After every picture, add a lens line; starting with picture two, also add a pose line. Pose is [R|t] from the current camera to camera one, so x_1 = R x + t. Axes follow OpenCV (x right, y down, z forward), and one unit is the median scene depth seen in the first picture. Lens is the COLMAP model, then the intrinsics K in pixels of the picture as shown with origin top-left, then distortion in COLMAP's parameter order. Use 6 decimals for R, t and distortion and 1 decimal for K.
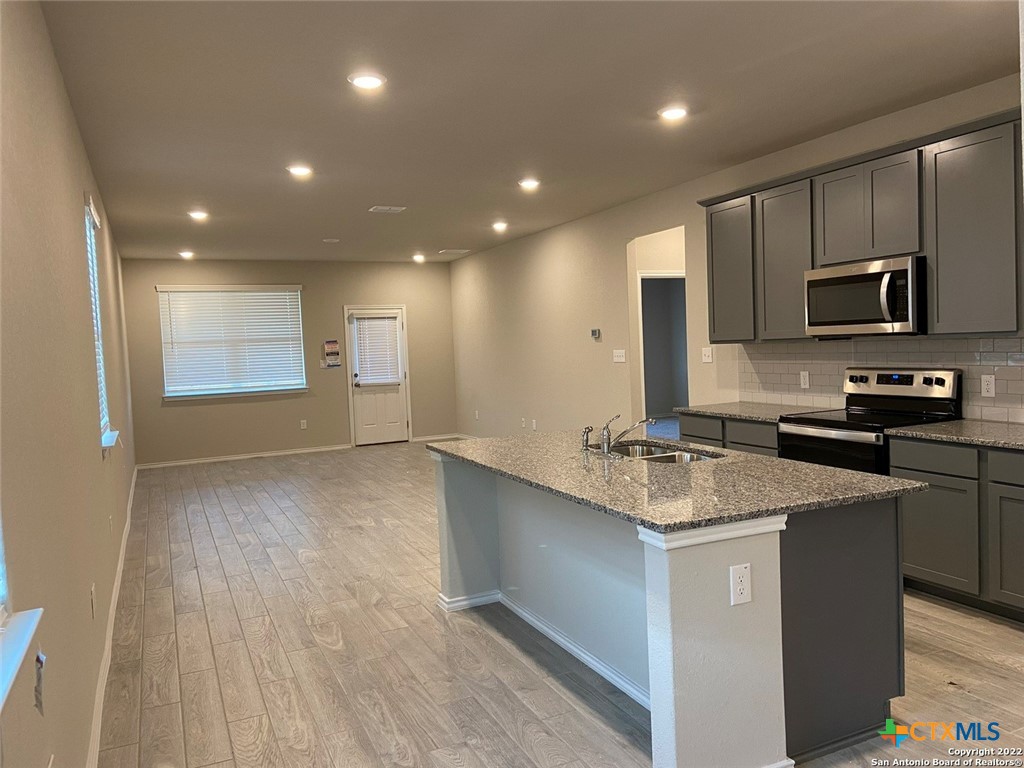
lens RADIAL K [[772.2, 0, 518.3], [0, 772.2, 379.7], [0, 0, 1]] dist [0.115468, -0.140600]
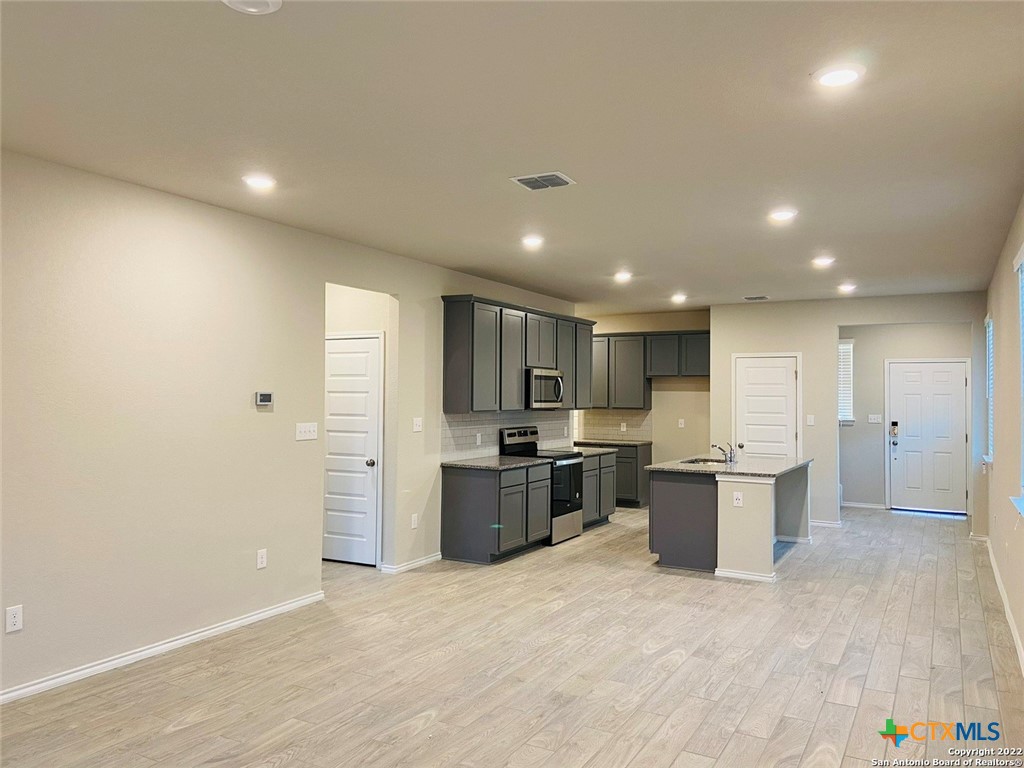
lens RADIAL K [[772.2, 0, 518.3], [0, 772.2, 379.7], [0, 0, 1]] dist [0.115468, -0.140600]
pose [[-0.597311, 0.052730, 0.800274, -0.817878], [0.055527, 0.998161, -0.024325, -0.070691], [-0.800085, 0.029907, -0.599141, 1.807553]]
